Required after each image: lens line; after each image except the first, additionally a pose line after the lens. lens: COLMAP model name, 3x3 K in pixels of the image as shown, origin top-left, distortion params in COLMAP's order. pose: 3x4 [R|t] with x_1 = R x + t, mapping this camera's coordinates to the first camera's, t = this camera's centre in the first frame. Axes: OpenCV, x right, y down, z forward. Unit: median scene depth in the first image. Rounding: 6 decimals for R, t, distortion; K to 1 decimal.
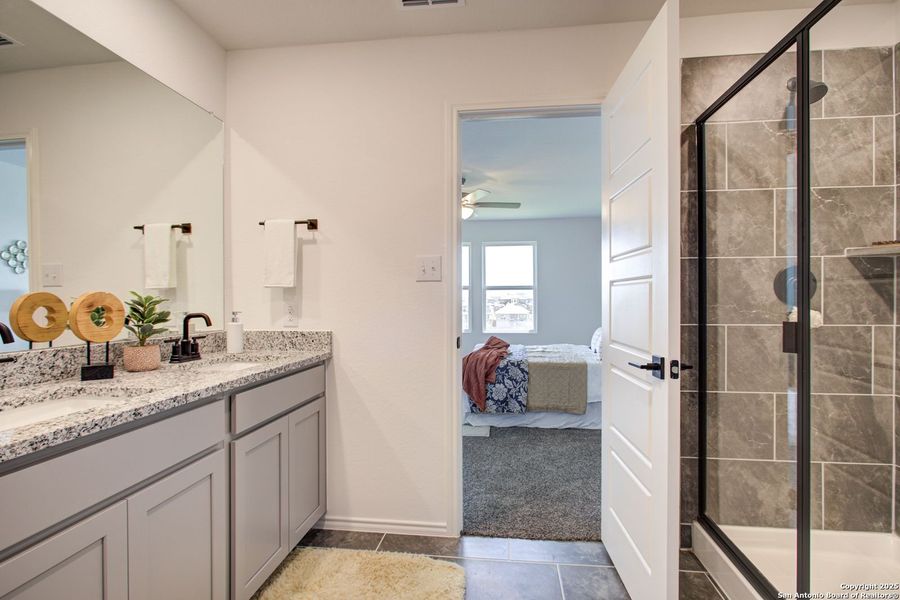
lens RADIAL K [[436.0, 0, 455.4], [0, 436.0, 300.3], [0, 0, 1]] dist [-0.006072, 0.001355]
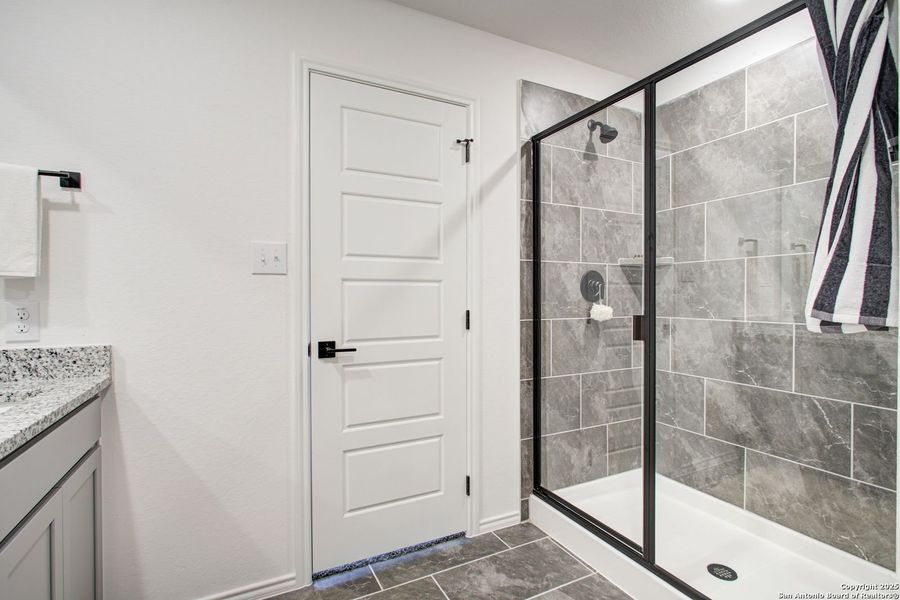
lens RADIAL K [[436.0, 0, 455.4], [0, 436.0, 300.3], [0, 0, 1]] dist [-0.006072, 0.001355]
pose [[0.831063, -0.003187, 0.556169, -0.239592], [0.000750, 0.999989, 0.004609, -0.000001], [-0.556177, -0.003413, 0.831057, 0.174389]]
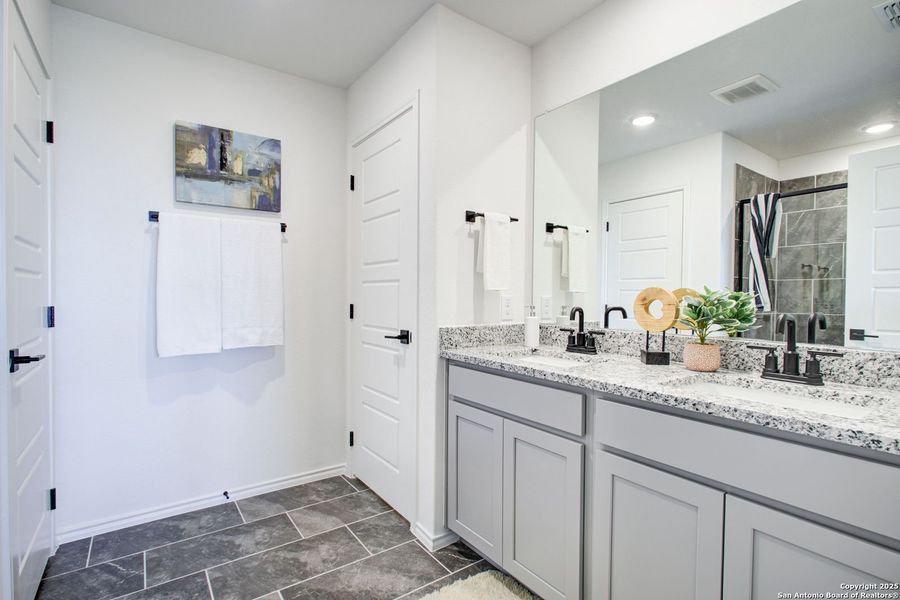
lens RADIAL K [[436.0, 0, 455.4], [0, 436.0, 300.3], [0, 0, 1]] dist [-0.006072, 0.001355]
pose [[-0.732376, 0.004843, -0.680883, 0.239949], [-0.005897, 0.999892, 0.013455, 0.001783], [0.680875, 0.013870, -0.732268, 1.068038]]
